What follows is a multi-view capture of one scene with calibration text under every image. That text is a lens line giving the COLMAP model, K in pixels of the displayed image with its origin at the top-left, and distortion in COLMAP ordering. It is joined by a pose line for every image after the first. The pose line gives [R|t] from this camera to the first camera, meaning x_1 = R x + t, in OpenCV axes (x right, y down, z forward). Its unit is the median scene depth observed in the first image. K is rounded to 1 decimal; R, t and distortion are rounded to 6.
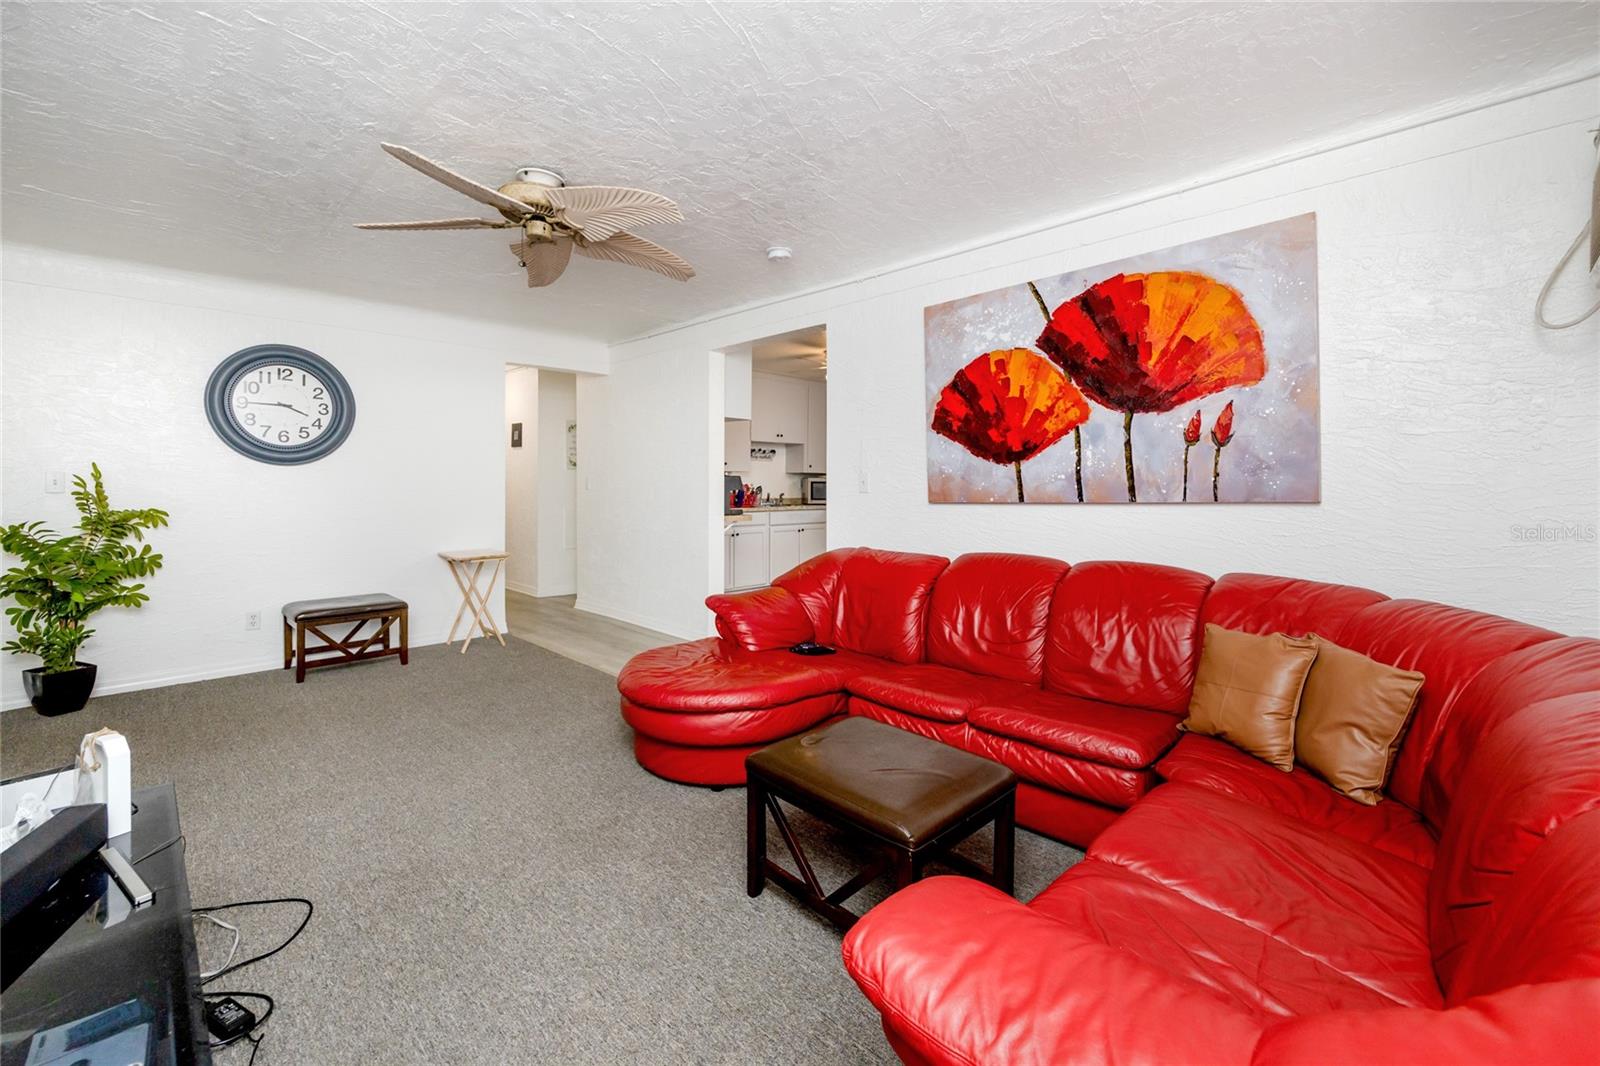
lens RADIAL K [[666.4, 0, 801.1], [0, 666.4, 482.2], [0, 0, 1]] dist [-0.000030, 0.000067]
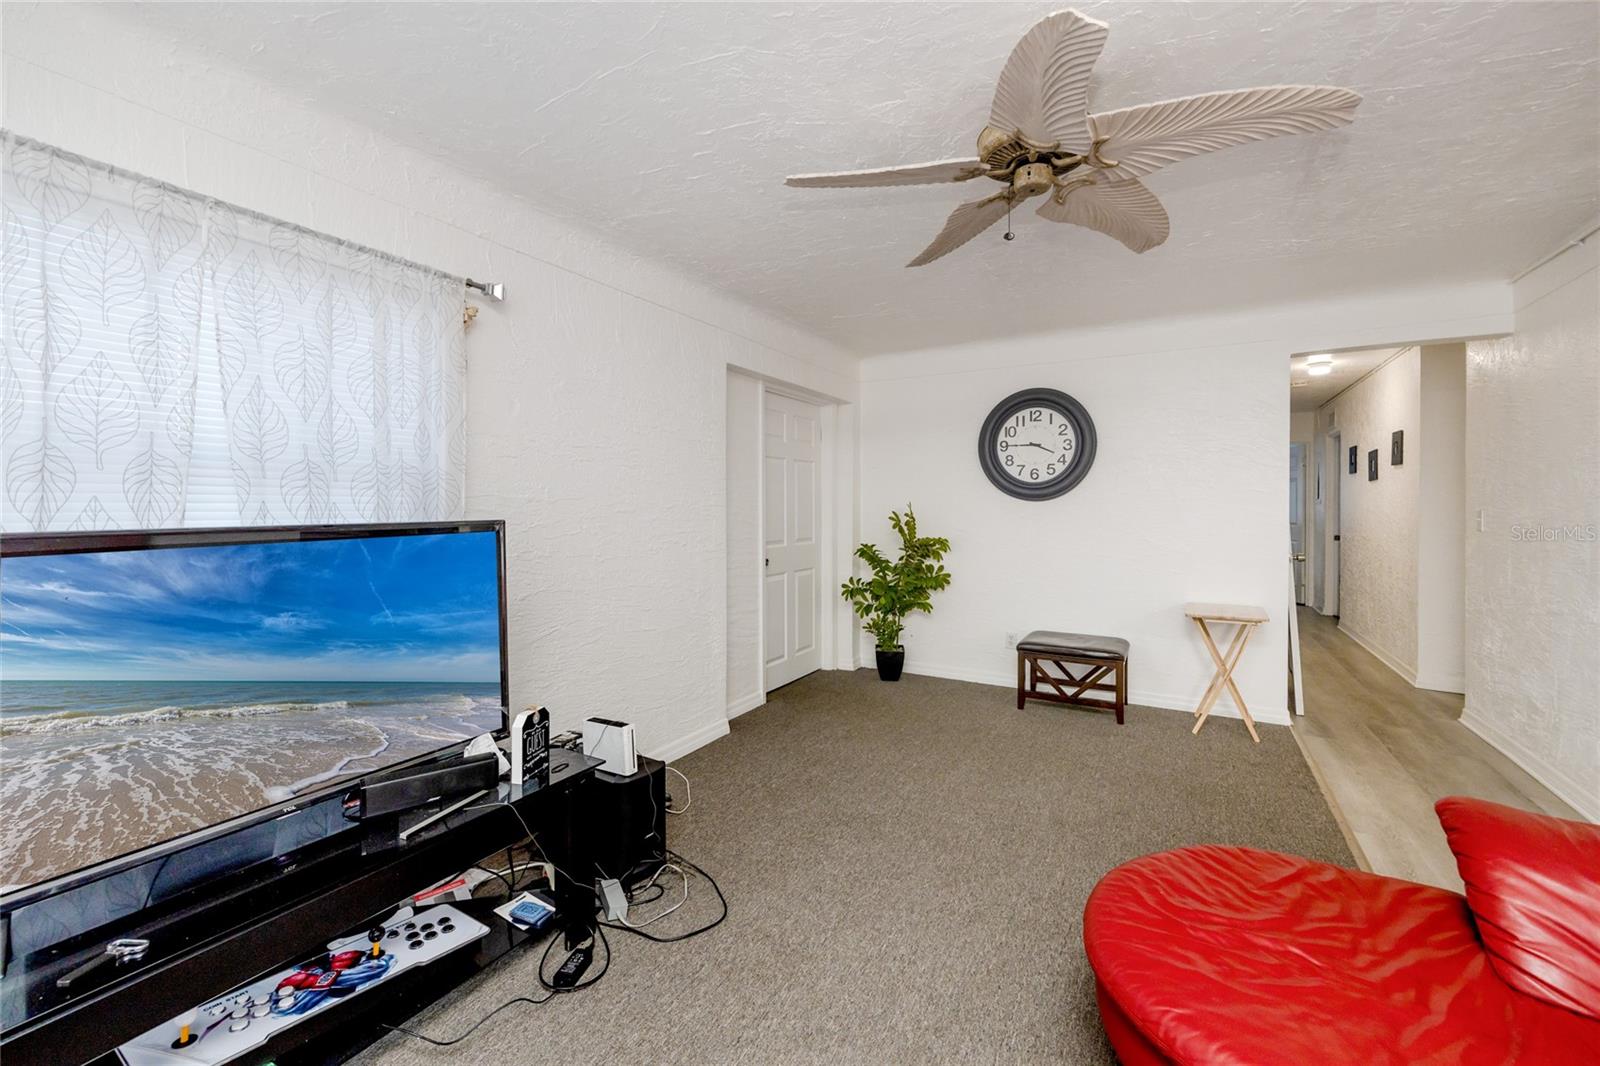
lens RADIAL K [[649.8, 0, 800.7], [0, 649.8, 507.5], [0, 0, 1]] dist [-0.000990, -0.000056]
pose [[0.252114, 0.002620, -0.967694, 0.142588], [0.000752, 0.999996, 0.002903, -0.018957], [0.967697, -0.001460, 0.252111, 0.385733]]
